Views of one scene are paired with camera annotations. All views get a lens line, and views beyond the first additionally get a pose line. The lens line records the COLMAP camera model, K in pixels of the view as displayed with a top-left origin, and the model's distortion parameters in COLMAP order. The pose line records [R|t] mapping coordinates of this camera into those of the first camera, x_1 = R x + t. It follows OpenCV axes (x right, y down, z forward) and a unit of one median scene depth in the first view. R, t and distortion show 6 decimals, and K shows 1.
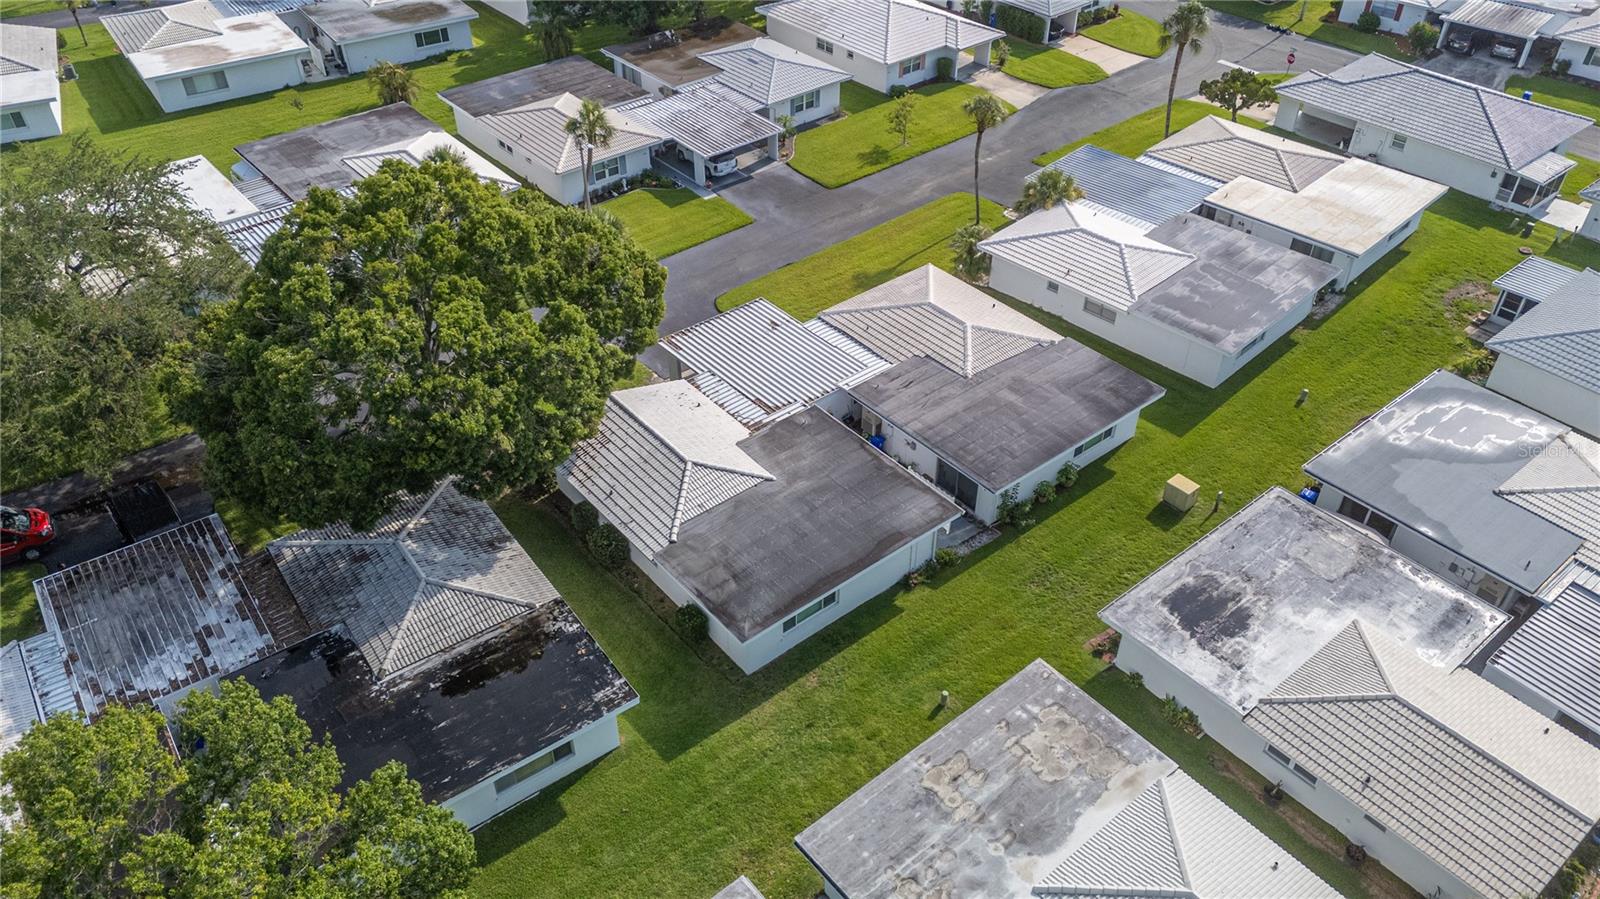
lens RADIAL K [[1169.3, 0, 789.8], [0, 1169.3, 473.8], [0, 0, 1]] dist [0.078779, -0.078178]
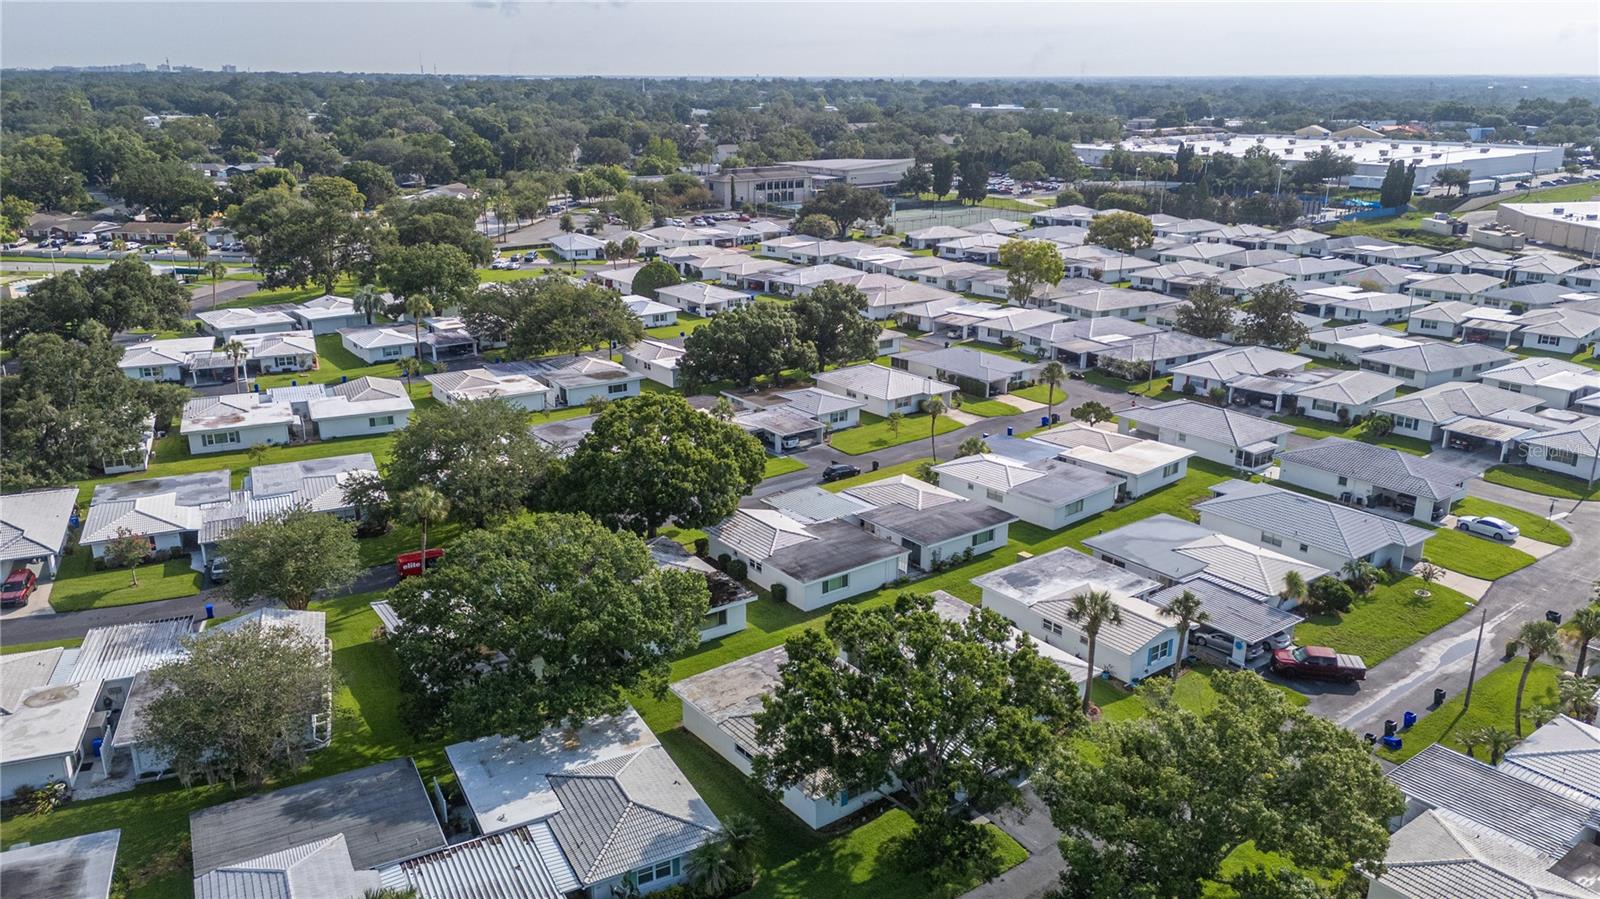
lens RADIAL K [[1169.3, 0, 789.8], [0, 1169.3, 473.8], [0, 0, 1]] dist [0.078779, -0.078178]
pose [[0.999220, 0.013623, -0.037071, 0.009638], [-0.025950, 0.934042, -0.356220, 0.598015], [0.029773, 0.356904, 0.933666, -0.905182]]
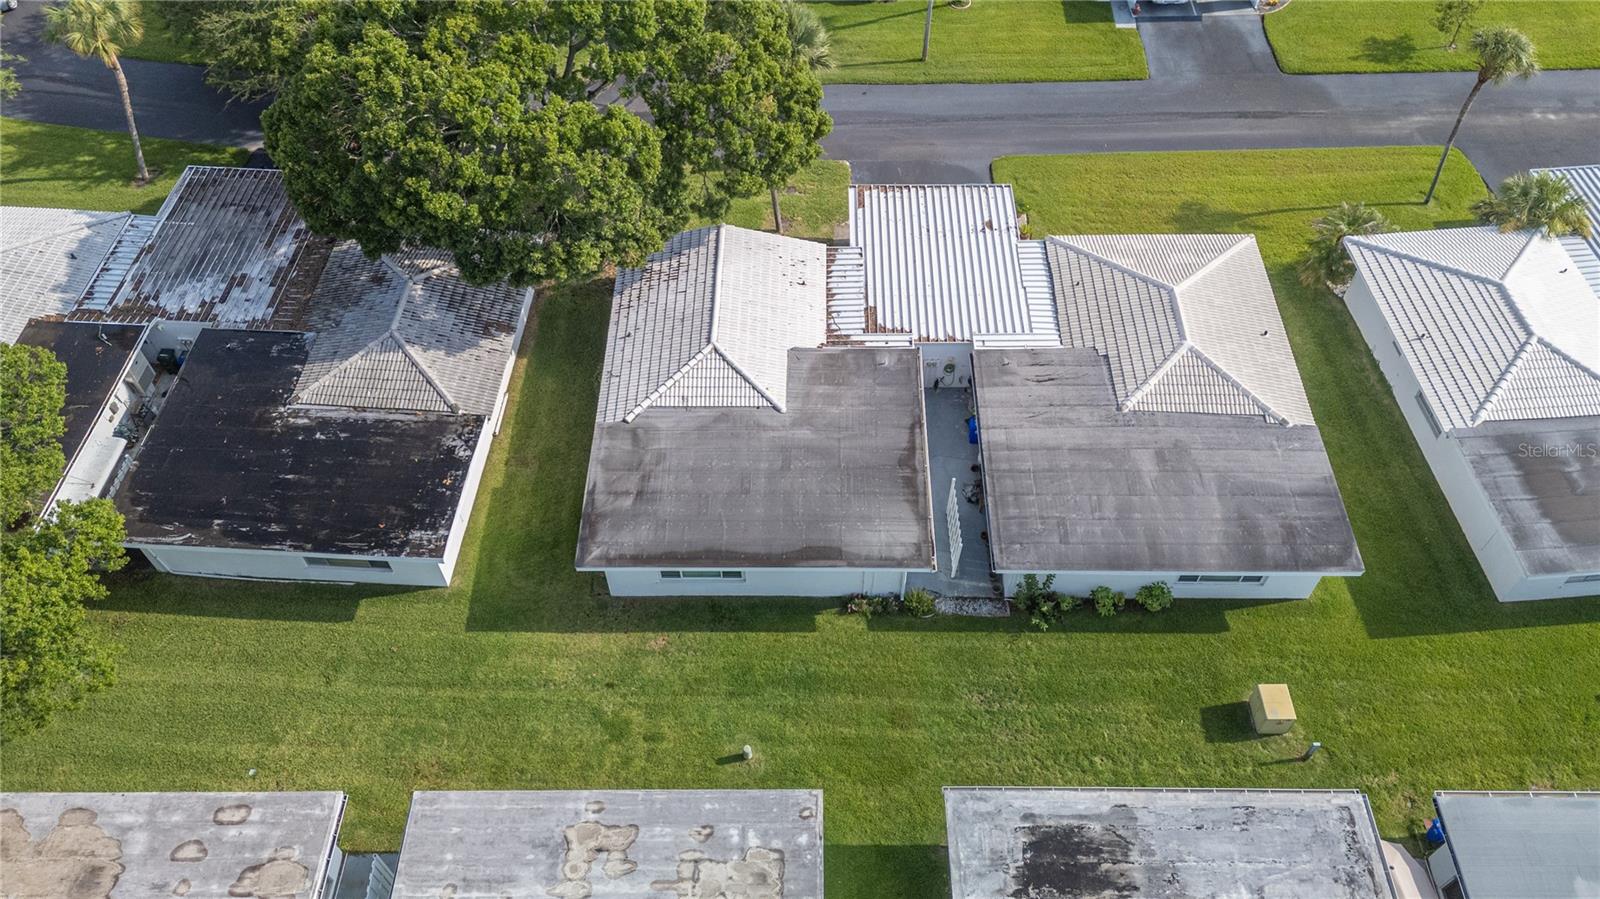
lens RADIAL K [[1169.3, 0, 789.8], [0, 1169.3, 473.8], [0, 0, 1]] dist [0.078779, -0.078178]
pose [[0.765953, 0.509689, -0.391833, 0.320109], [-0.401559, 0.855259, 0.327539, -0.218724], [0.502062, -0.093536, 0.859759, 0.274043]]
